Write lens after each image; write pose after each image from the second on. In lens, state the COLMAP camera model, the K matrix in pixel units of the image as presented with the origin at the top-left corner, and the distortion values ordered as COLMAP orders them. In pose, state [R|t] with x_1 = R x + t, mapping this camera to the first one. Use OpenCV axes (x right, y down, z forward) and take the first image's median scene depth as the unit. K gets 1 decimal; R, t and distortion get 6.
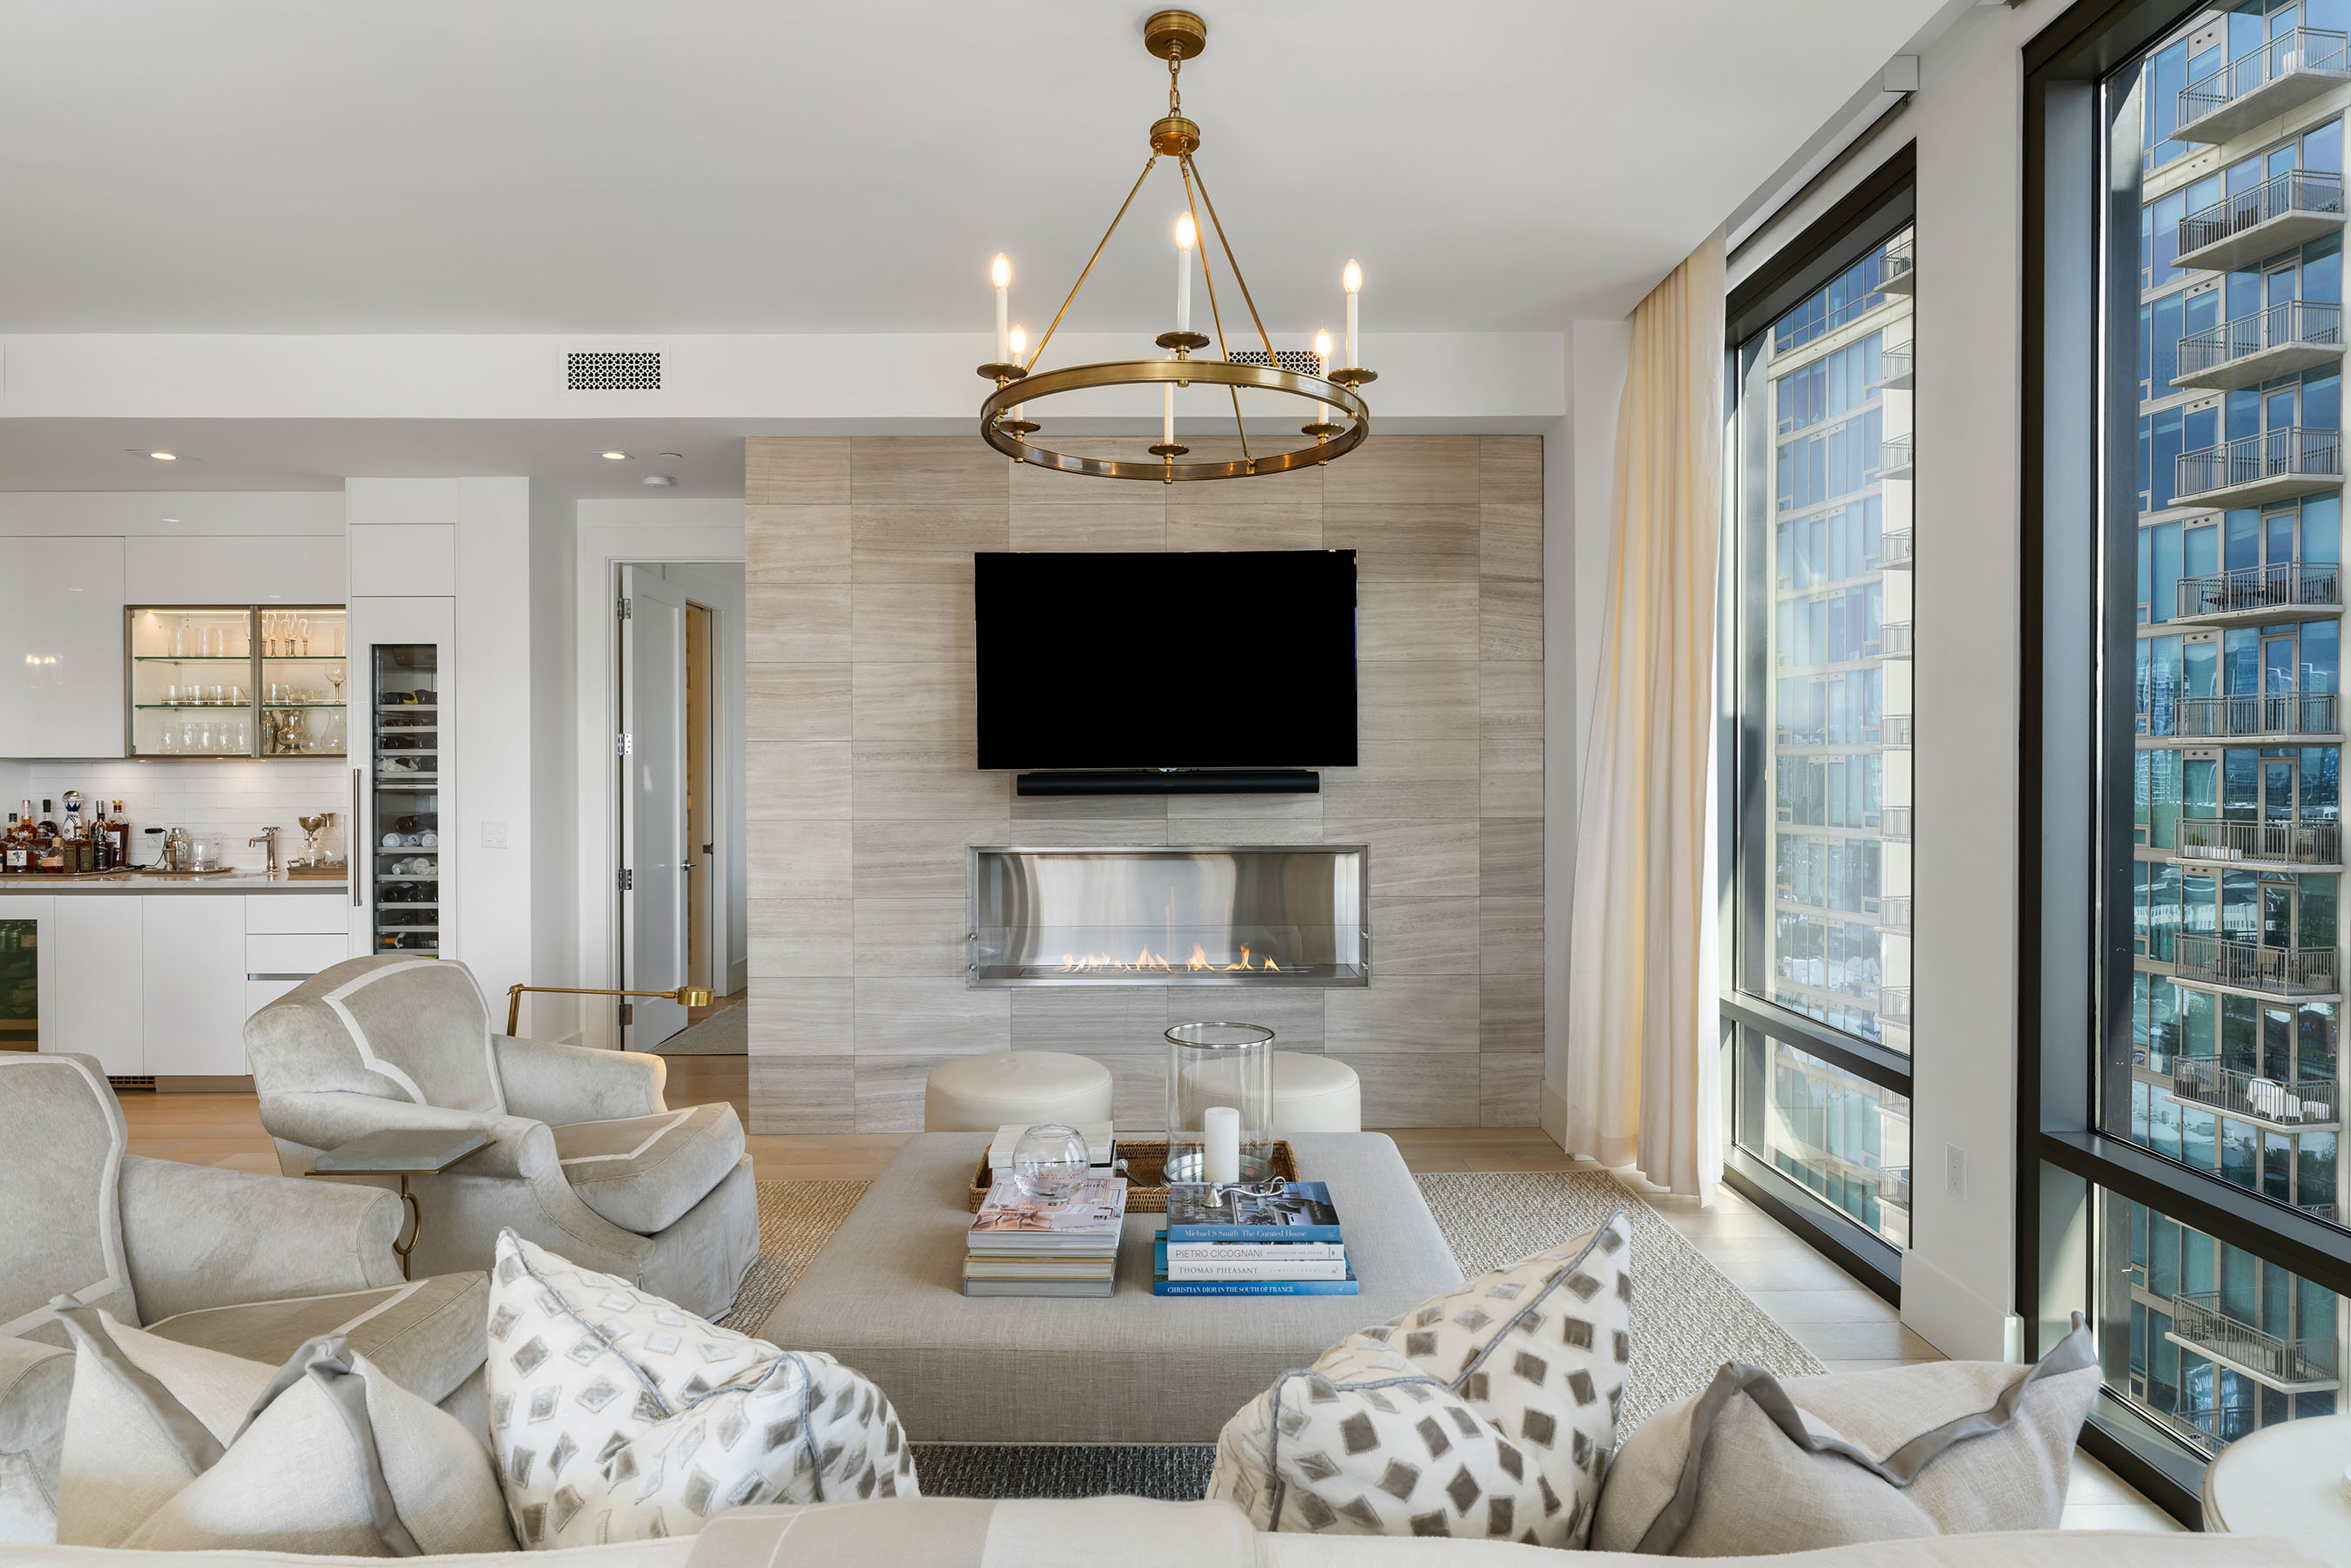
lens RADIAL K [[1311.0, 0, 1182.3], [0, 1311.0, 783.1], [0, 0, 1]] dist [-0.003383, -0.001363]
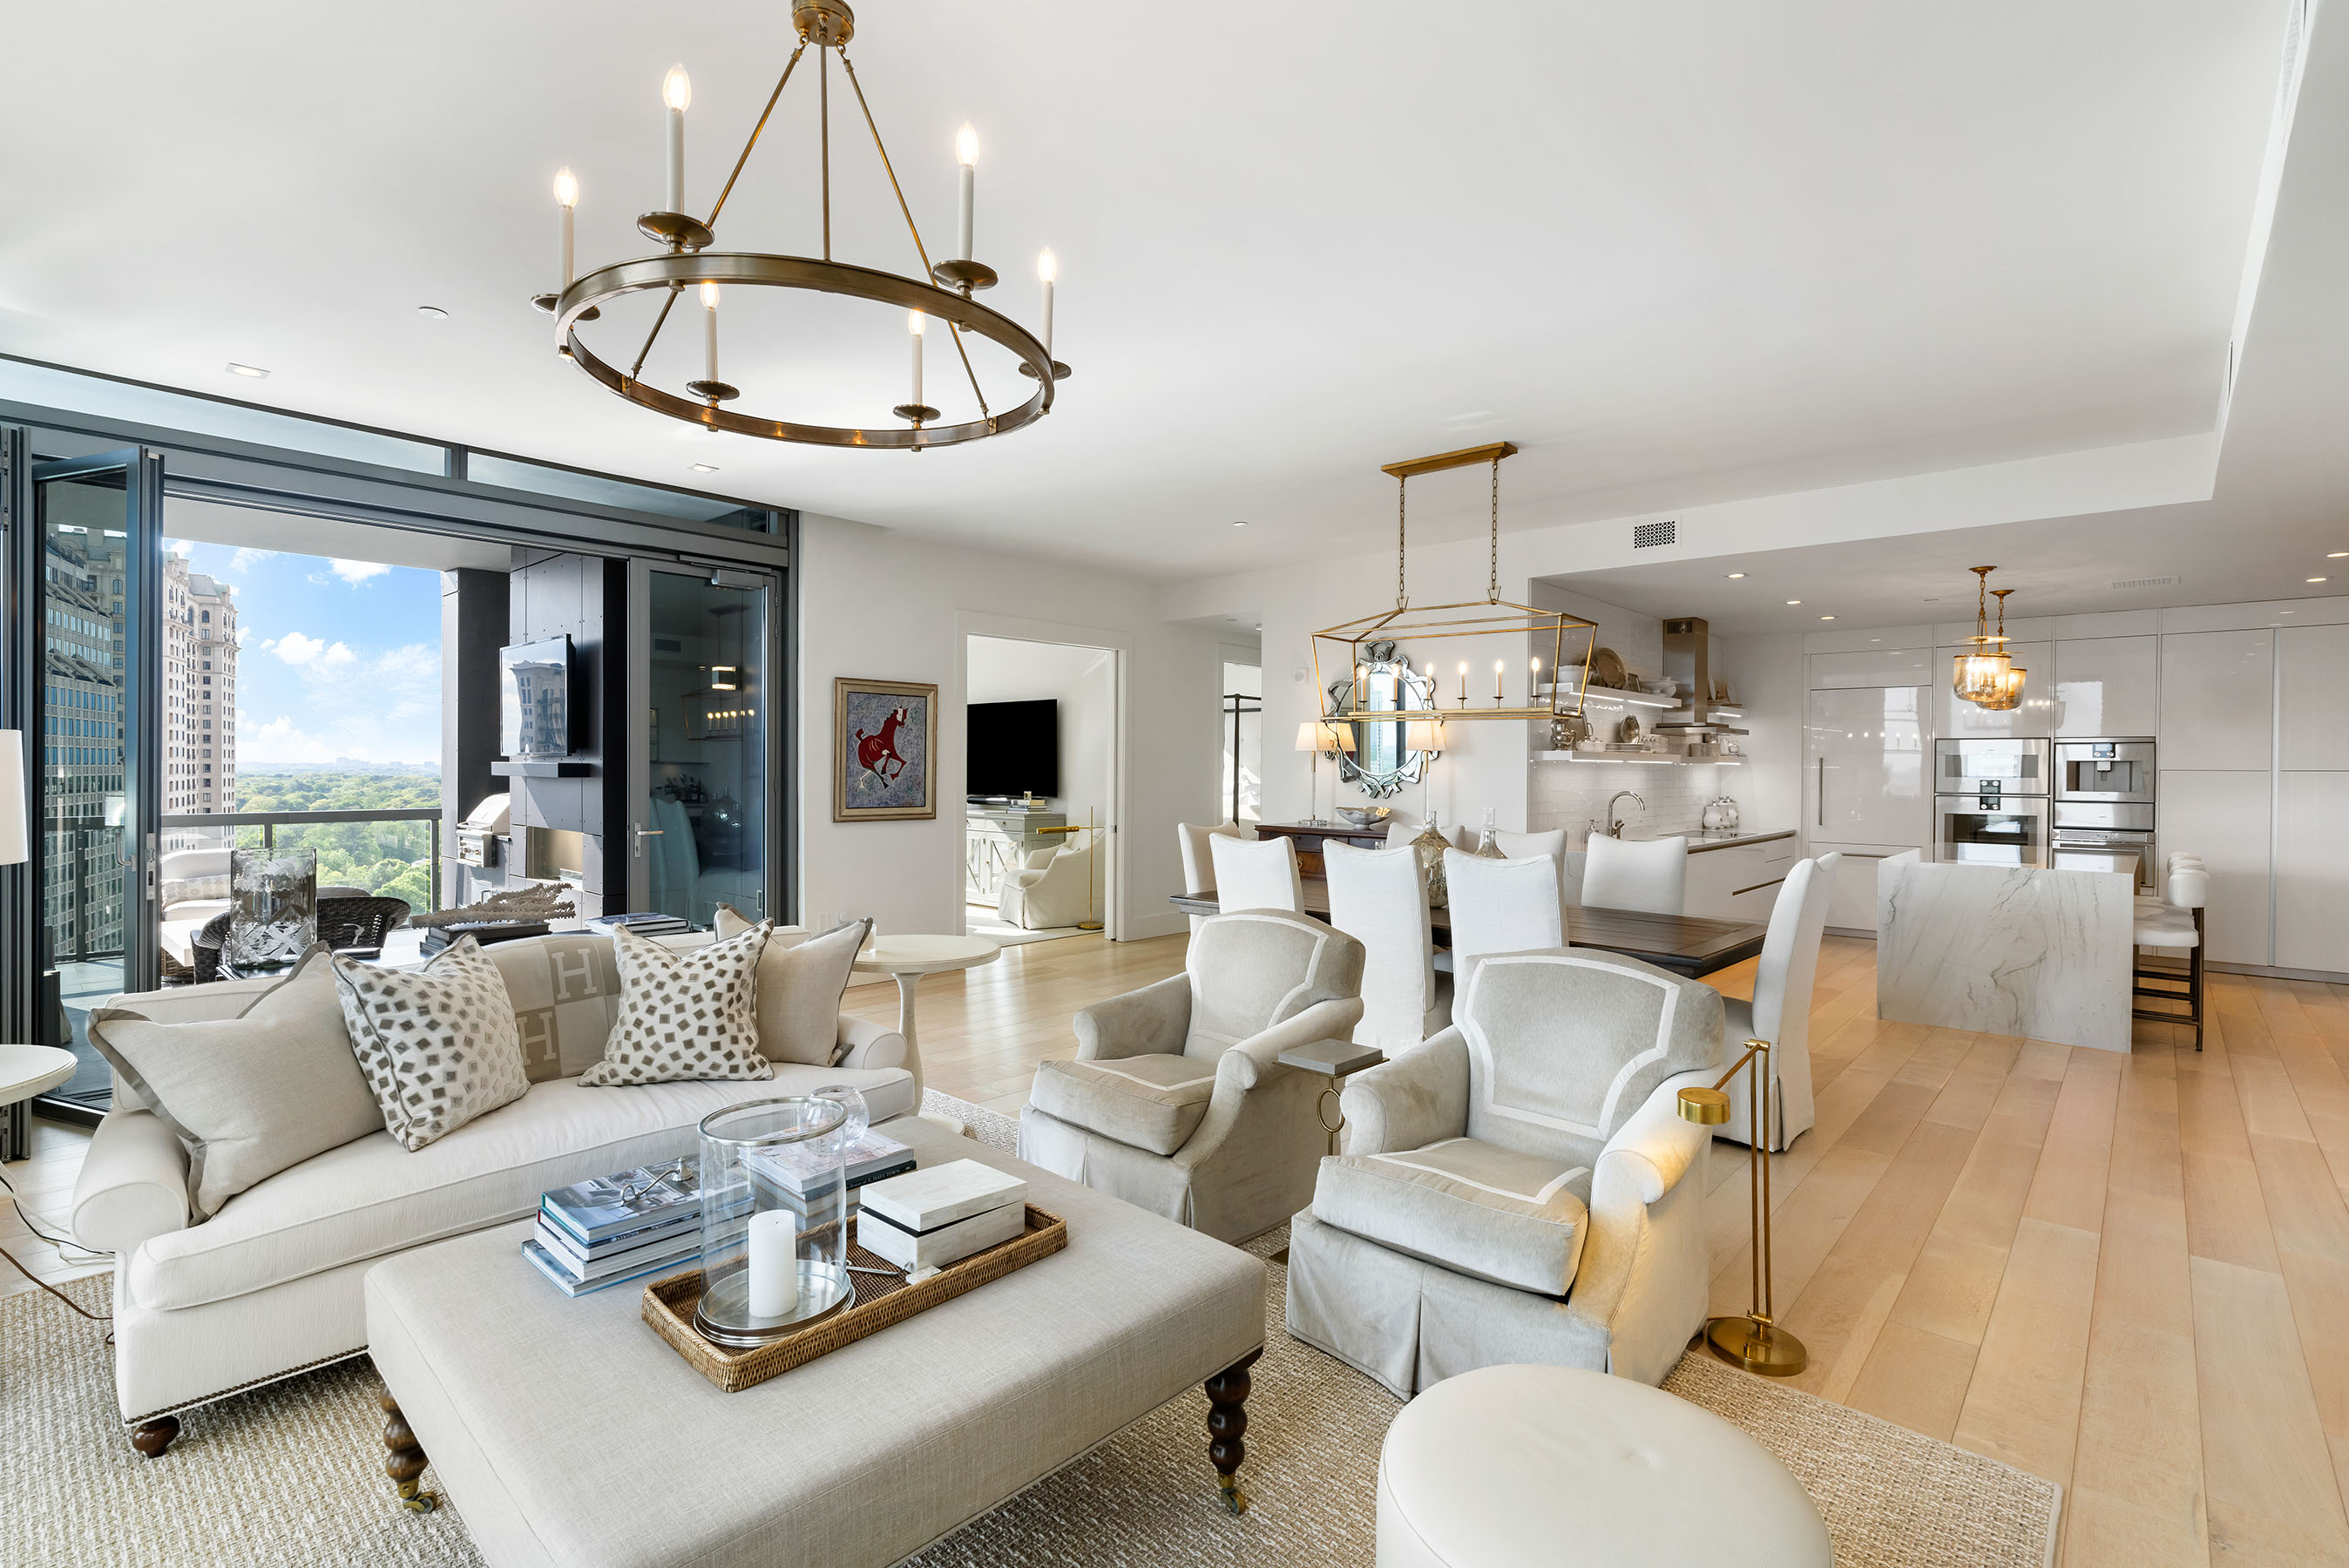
lens RADIAL K [[1076.8, 0, 1192.5], [0, 1076.8, 777.8], [0, 0, 1]] dist [0.000934, 0.001395]
pose [[-0.674886, 0.003757, -0.737913, 0.190052], [-0.013280, 0.999763, 0.017236, -0.016401], [0.737803, 0.021432, -0.674676, 0.911576]]
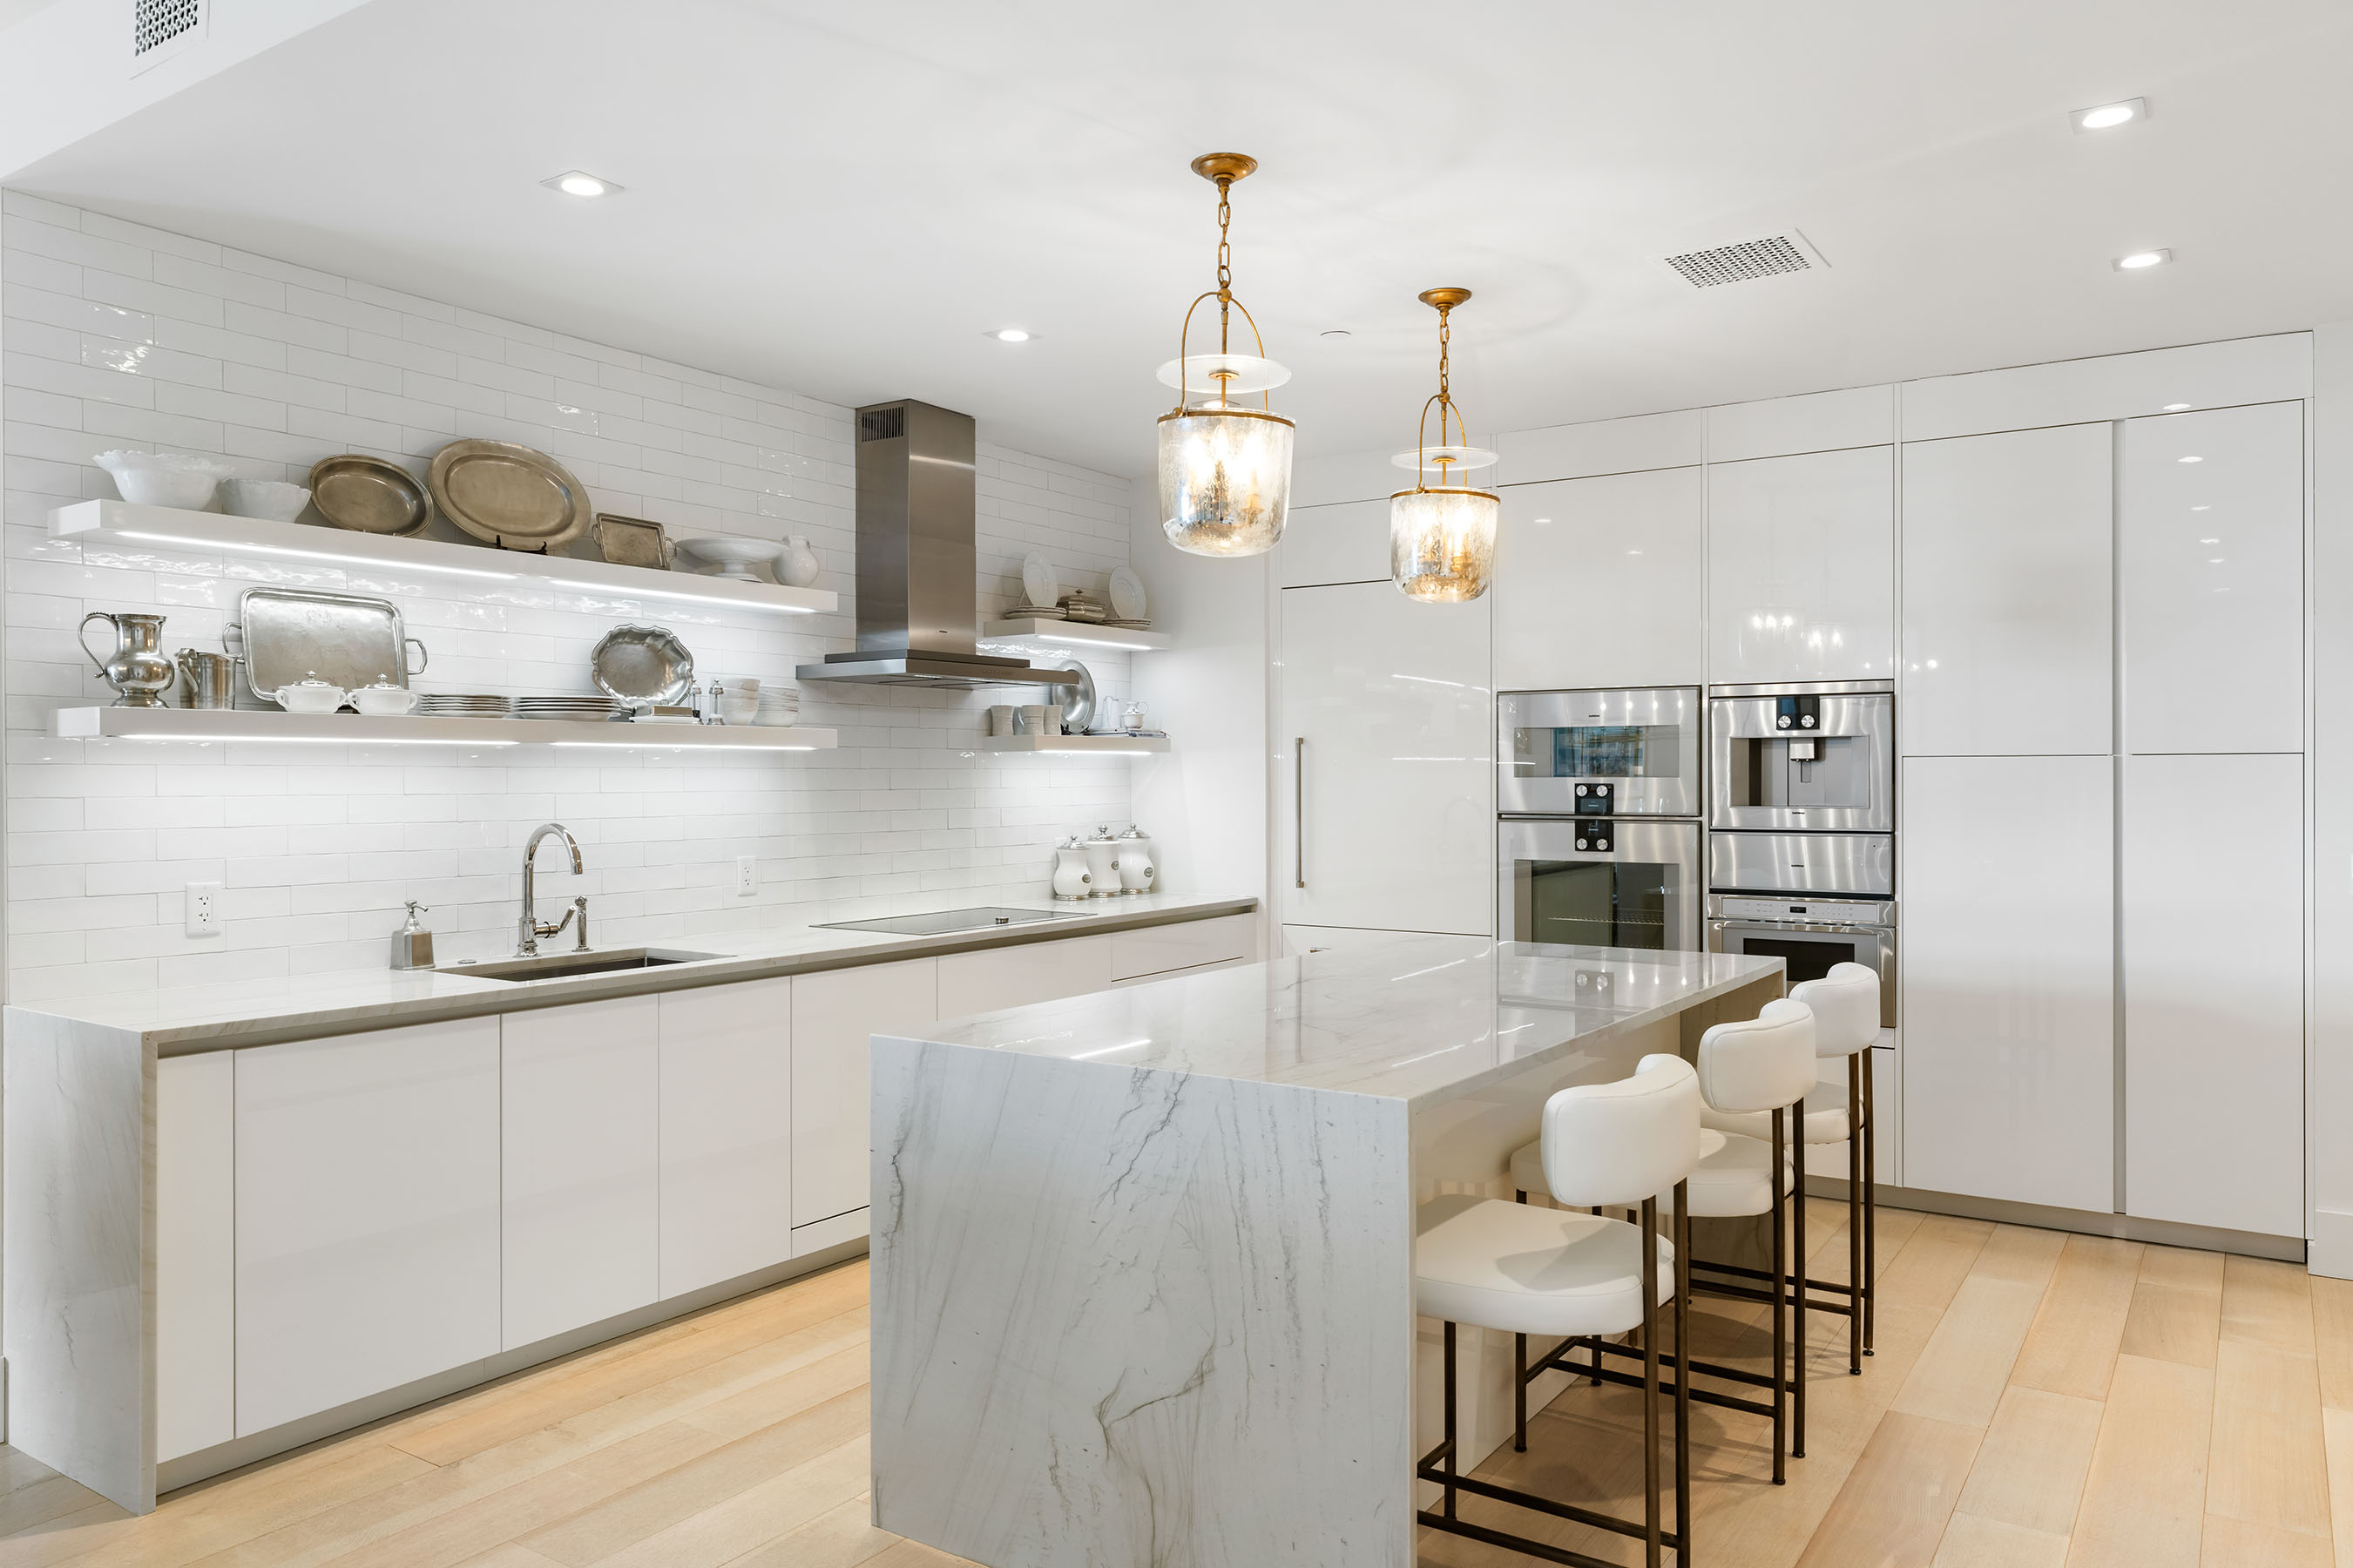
lens RADIAL K [[1635.3, 0, 1133.9], [0, 1635.3, 787.1], [0, 0, 1]] dist [0.007040, -0.003346]
pose [[-0.571455, 0.007976, -0.820595, -0.866031], [-0.004776, 0.999904, 0.013045, -0.010585], [0.820619, 0.011374, -0.571362, 1.096216]]
